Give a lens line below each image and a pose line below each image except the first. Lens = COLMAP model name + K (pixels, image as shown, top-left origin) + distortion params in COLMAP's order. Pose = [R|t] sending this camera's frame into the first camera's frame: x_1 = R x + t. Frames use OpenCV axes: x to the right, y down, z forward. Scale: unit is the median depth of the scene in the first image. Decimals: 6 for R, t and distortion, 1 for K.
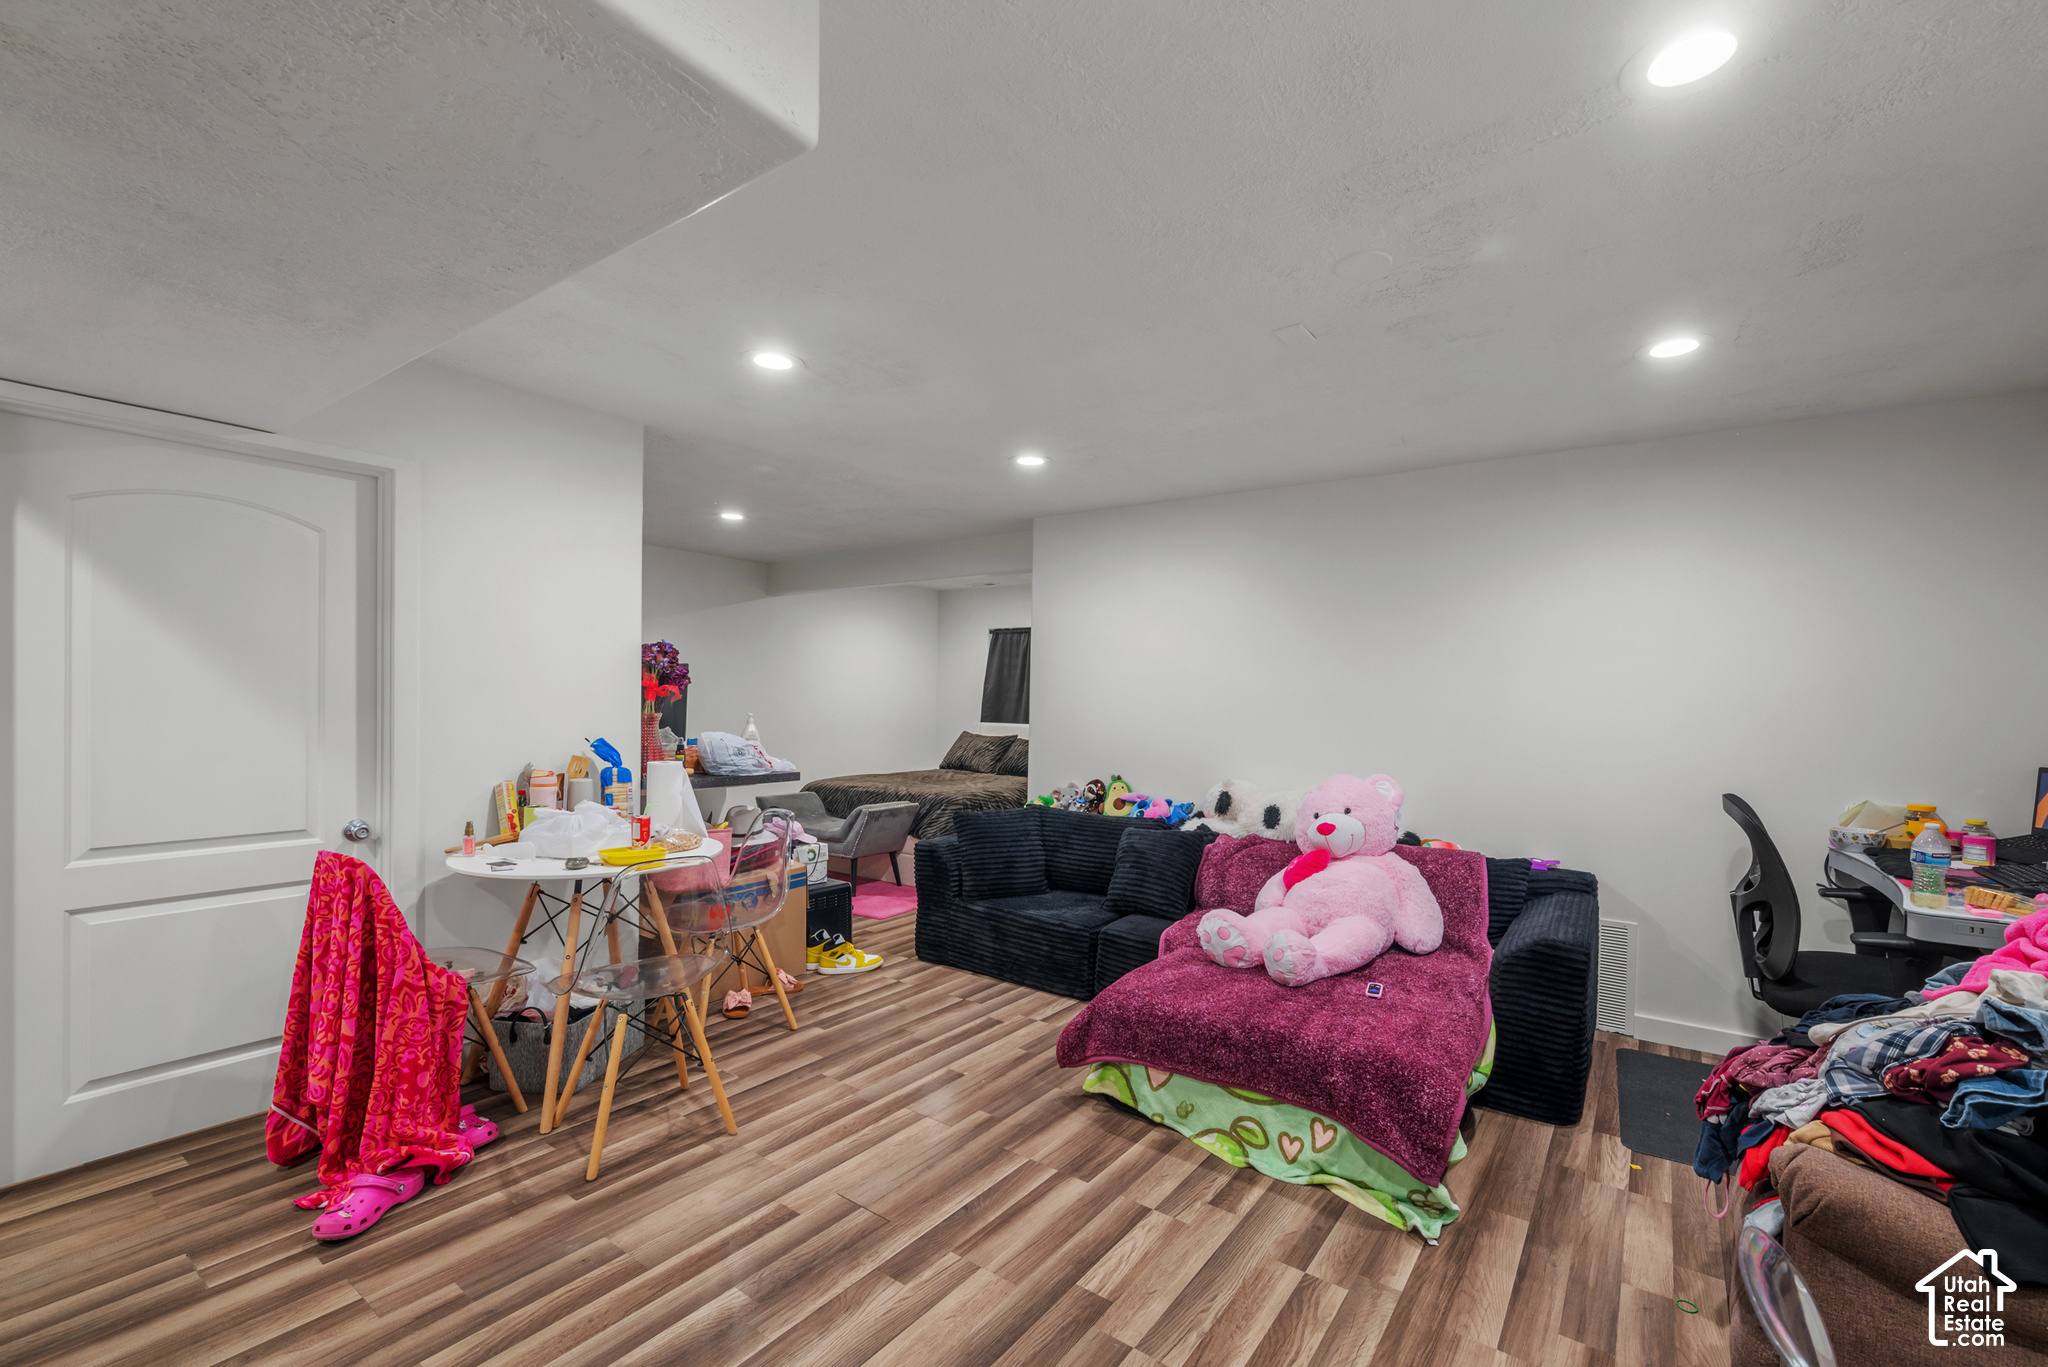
lens RADIAL K [[859.2, 0, 1024.0], [0, 859.2, 683.5], [0, 0, 1]] dist [0.000027, 0.000007]
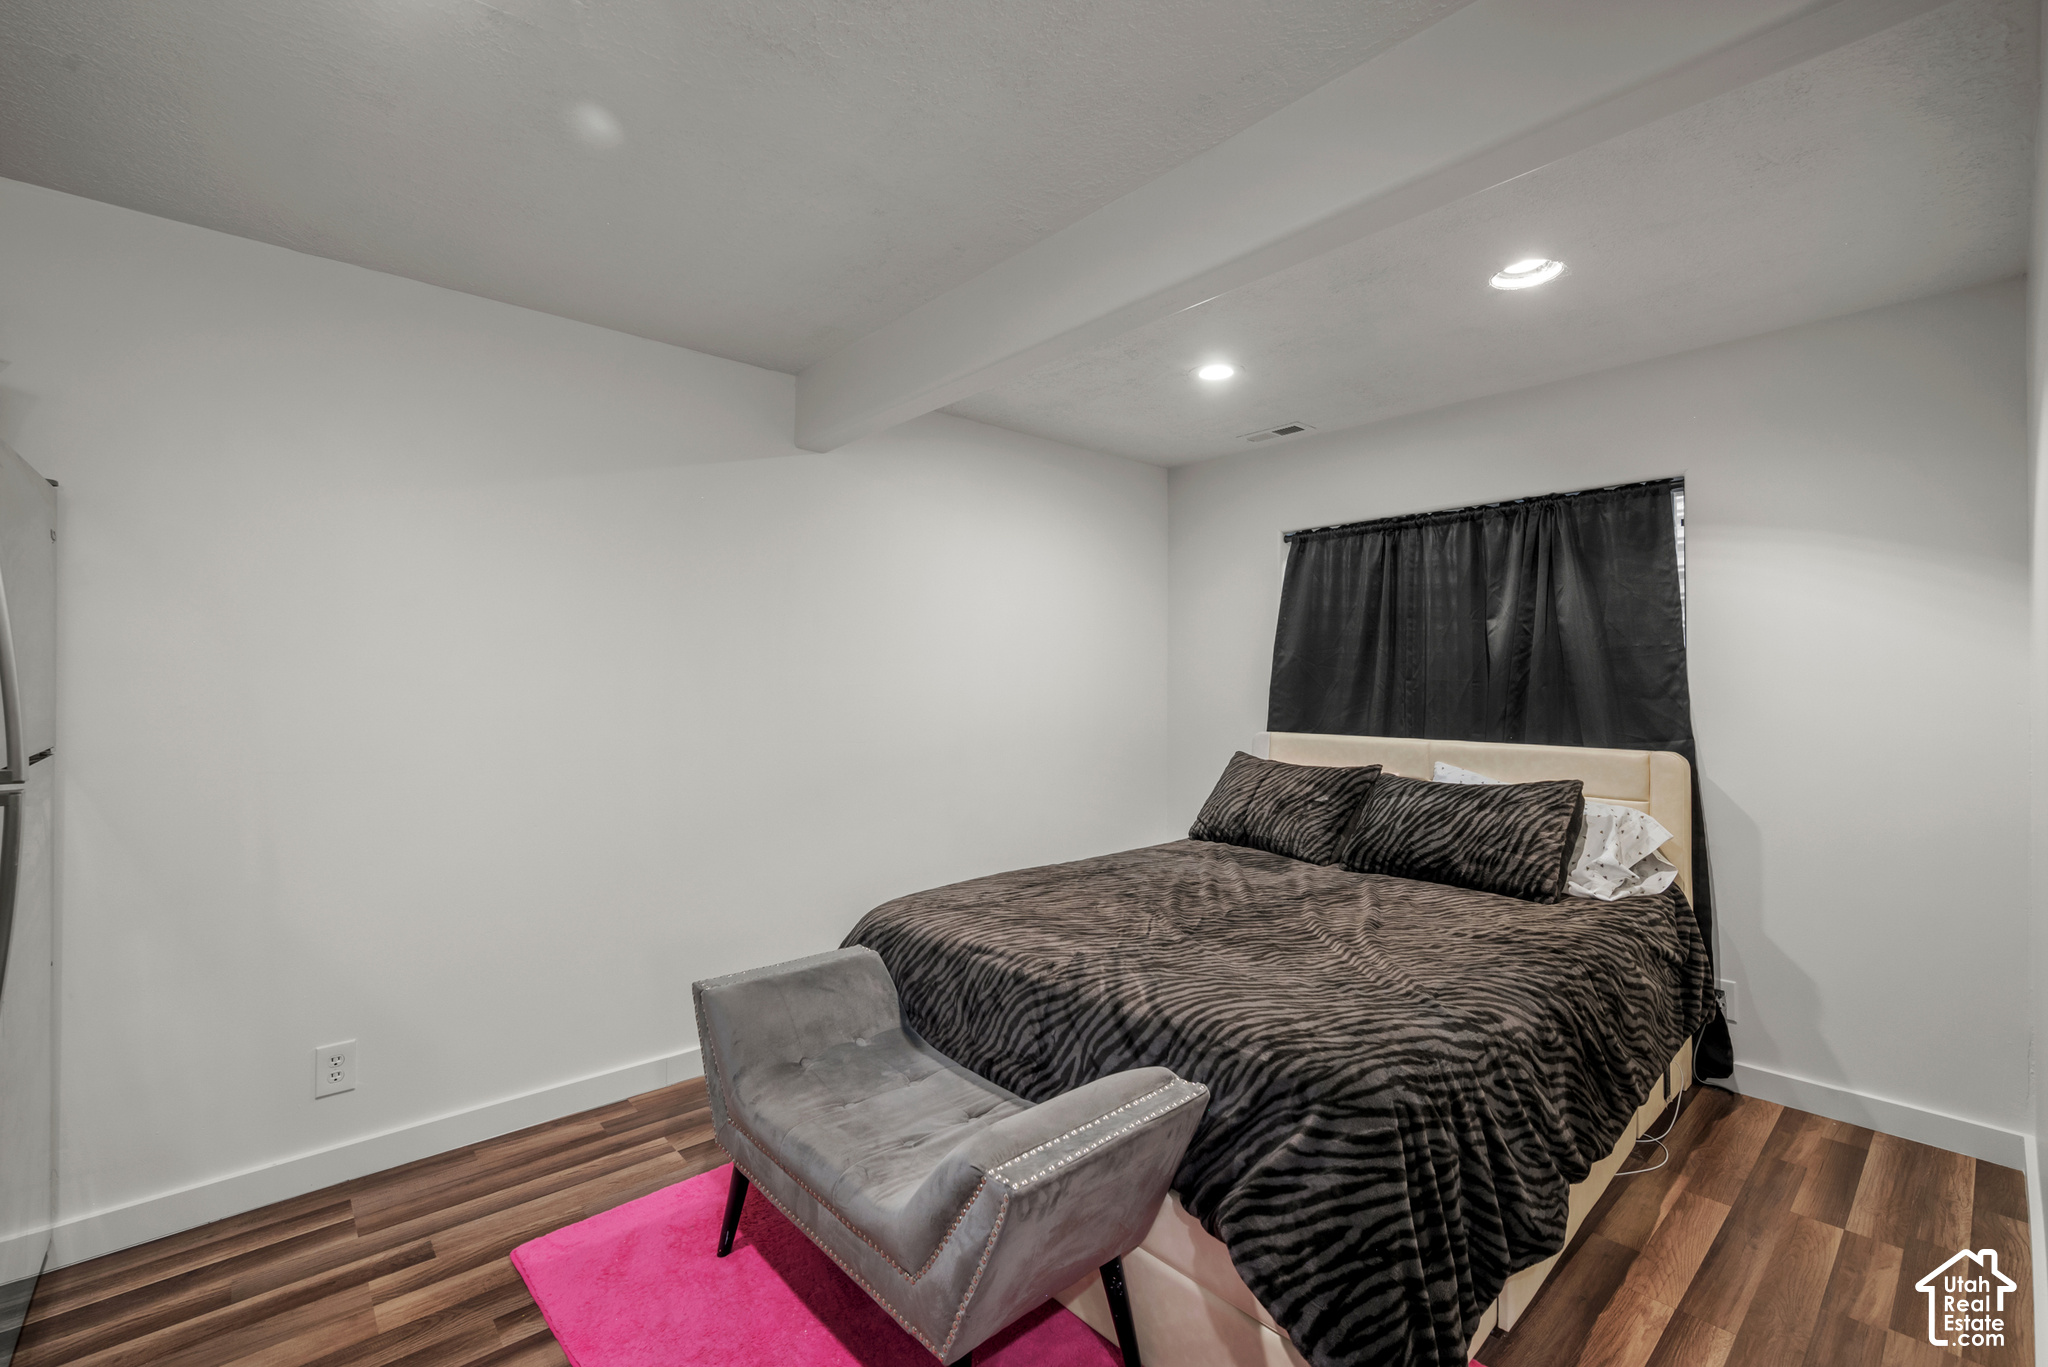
lens RADIAL K [[882.7, 0, 1024.0], [0, 882.7, 683.5], [0, 0, 1]] dist [-0.000106, -0.000009]
pose [[0.979532, -0.010421, -0.201018, -0.091502], [0.014314, 0.999737, 0.017924, 0.009283], [0.200778, -0.020434, 0.979424, 0.545479]]
